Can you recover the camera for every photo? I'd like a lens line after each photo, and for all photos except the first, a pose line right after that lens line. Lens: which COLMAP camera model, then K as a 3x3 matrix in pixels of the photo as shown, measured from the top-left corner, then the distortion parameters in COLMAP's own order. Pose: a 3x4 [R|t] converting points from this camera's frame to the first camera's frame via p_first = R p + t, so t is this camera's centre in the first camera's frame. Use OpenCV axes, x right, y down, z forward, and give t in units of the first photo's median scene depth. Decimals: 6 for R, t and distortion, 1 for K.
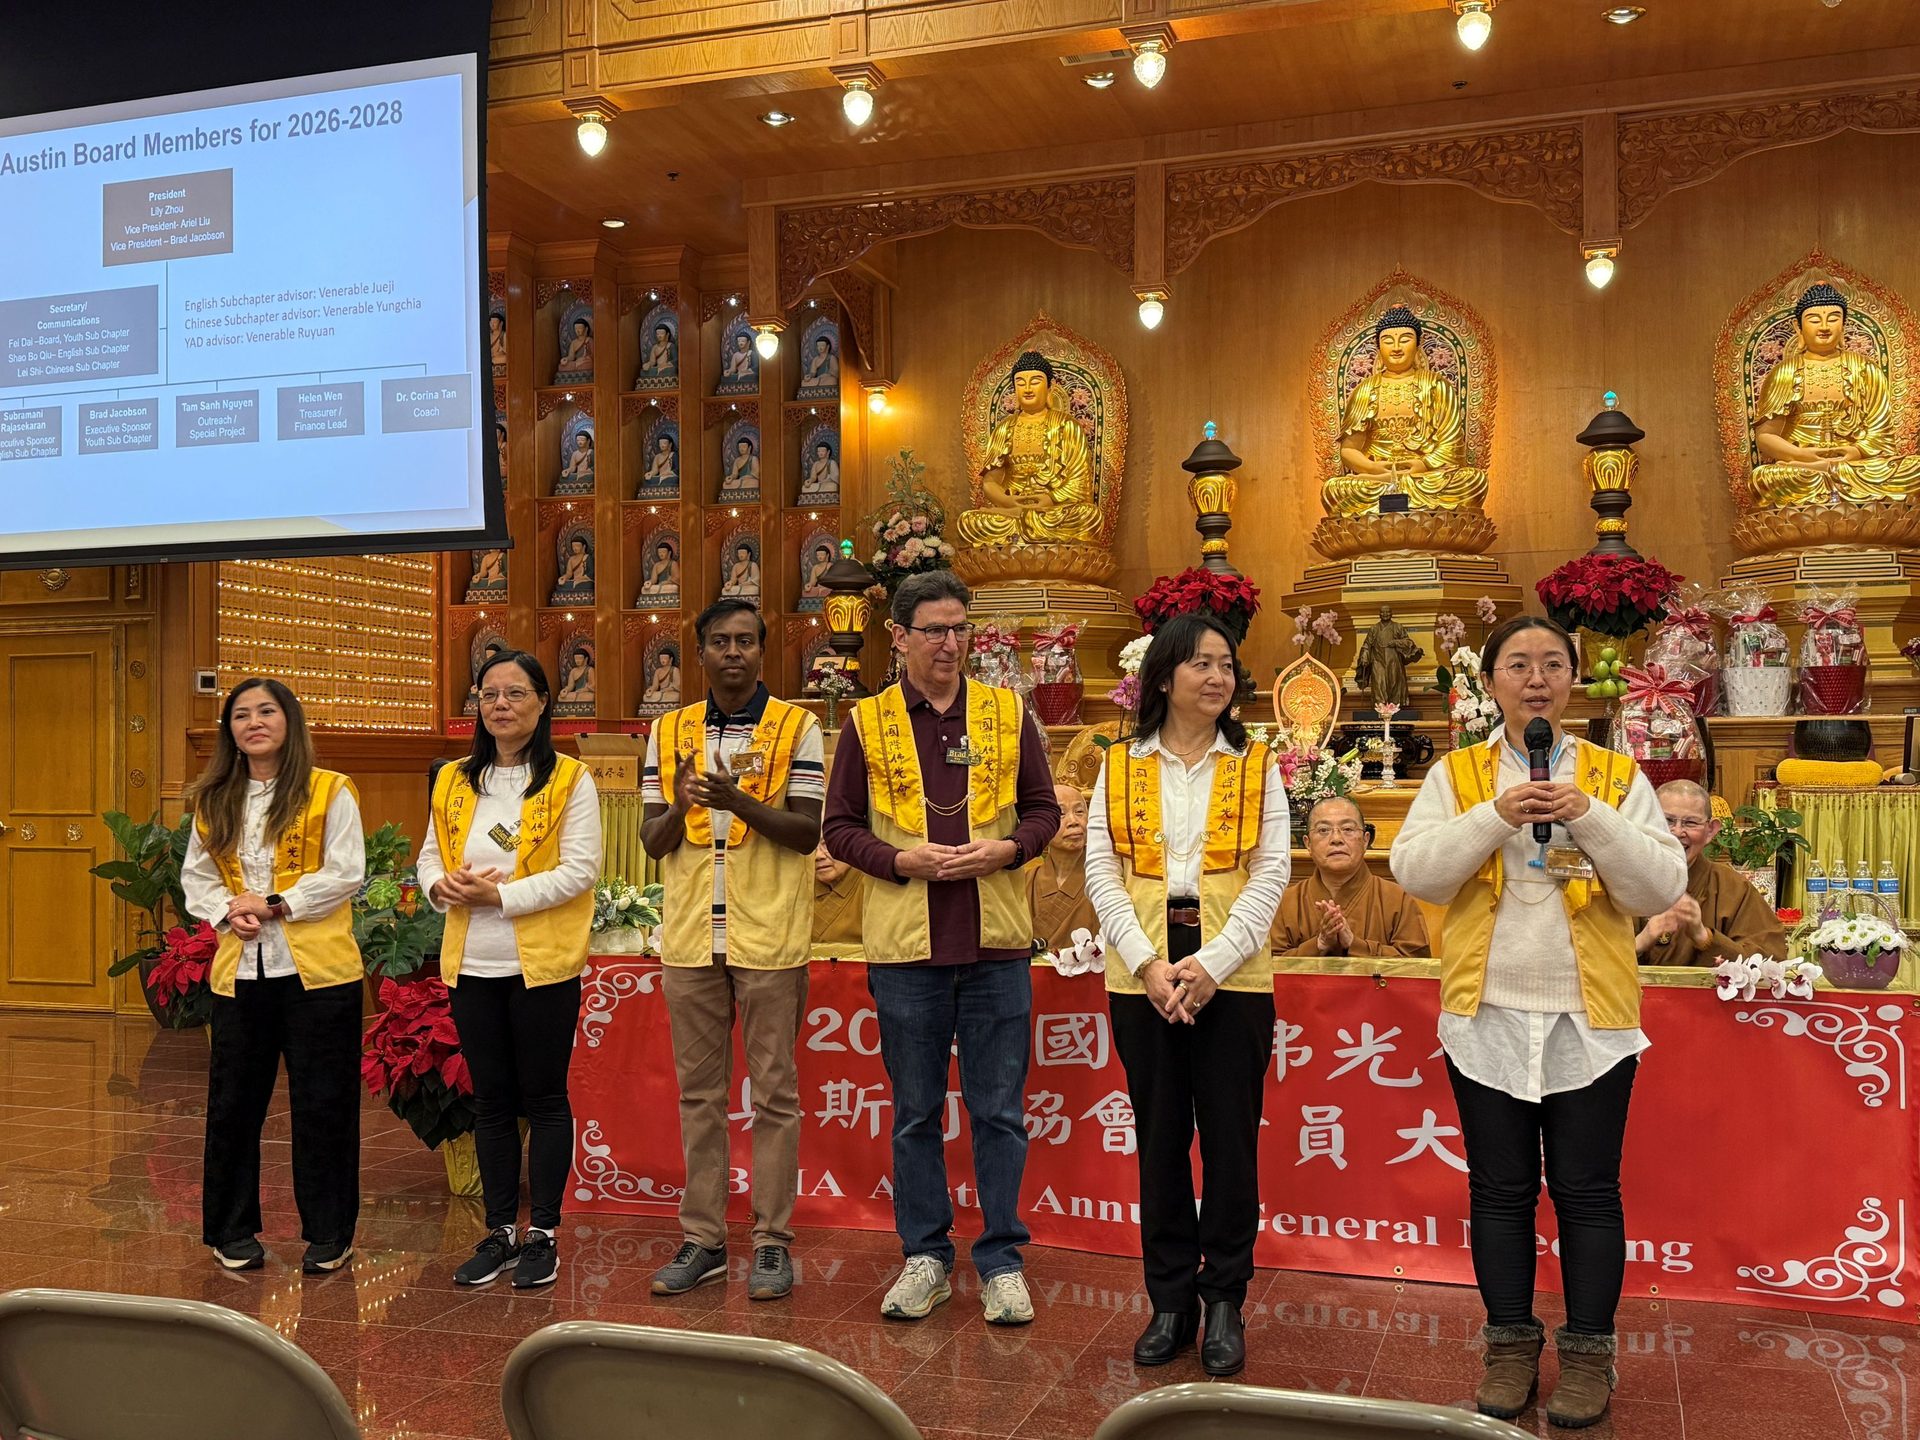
lens RADIAL K [[1890.0, 0, 960.0], [0, 1890.0, 720.0], [0, 0, 1]] dist [0.215632, -0.491271]
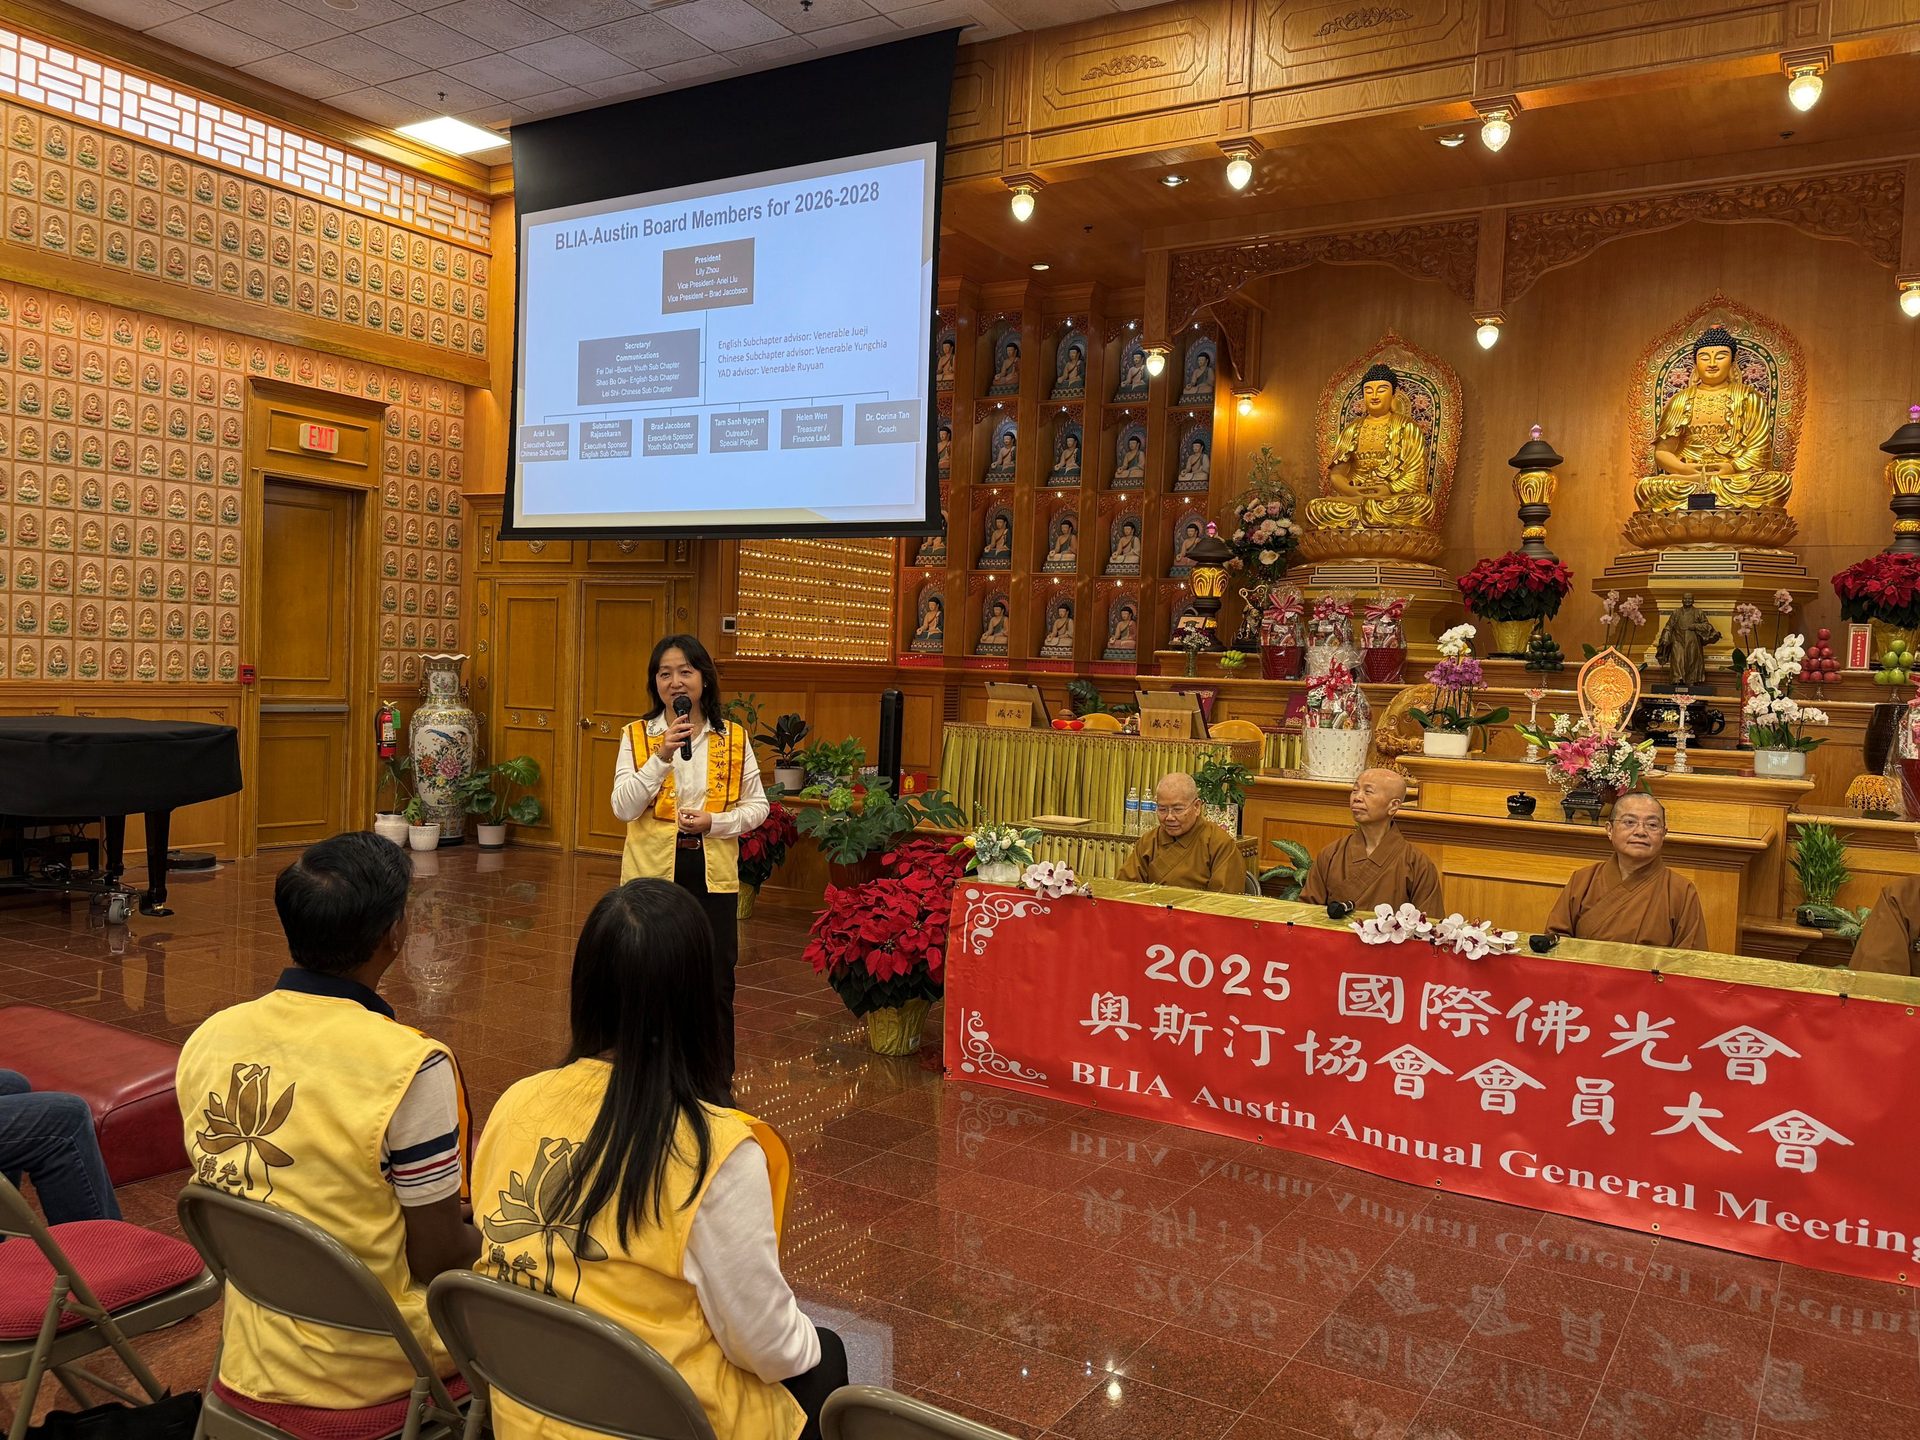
lens RADIAL K [[1465.7, 0, 960.0], [0, 1465.7, 720.0], [0, 0, 1]] dist [0.169107, -0.336736]
pose [[0.972846, 0.052637, -0.225390, 0.004480], [-0.039467, 0.997262, 0.062543, -0.022521], [0.228065, -0.051949, 0.972259, 0.025273]]
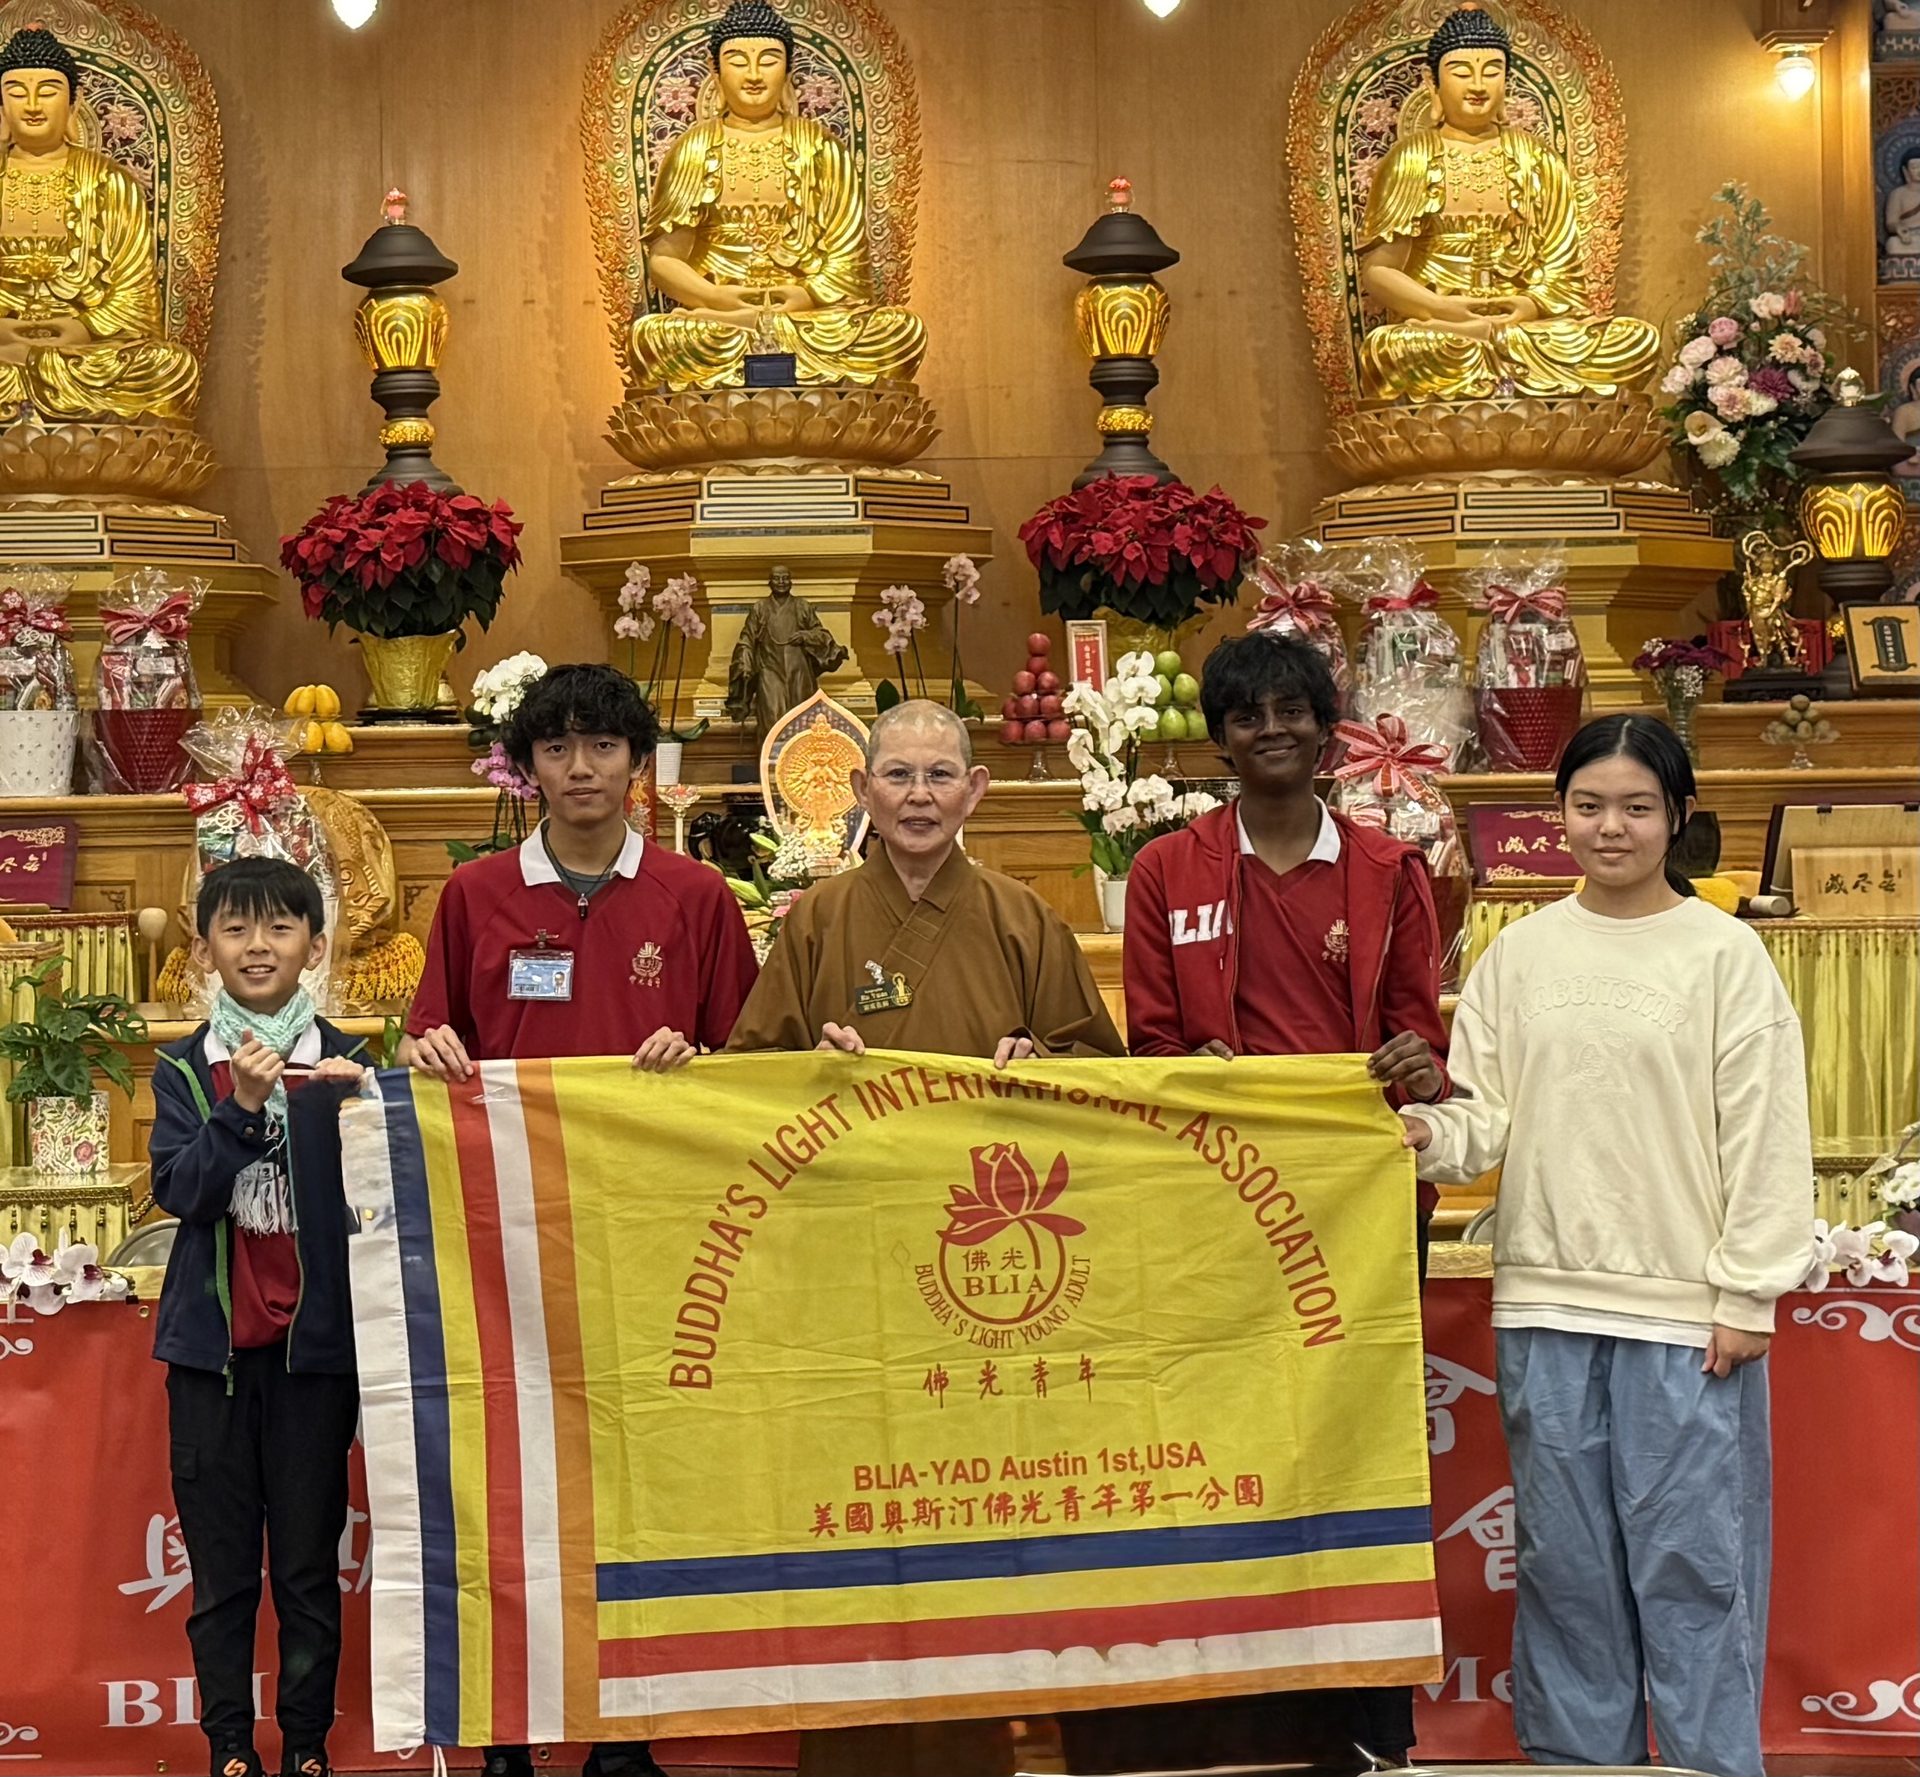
lens RADIAL K [[4169.0, 0, 741.6], [0, 4169.0, 632.8], [0, 0, 1]] dist [0.165360, -0.283254]
pose [[0.944893, 0.002780, 0.327367, -0.168210], [0.001552, 0.999915, -0.012970, -0.025513], [-0.327376, 0.012764, 0.944808, -0.103323]]
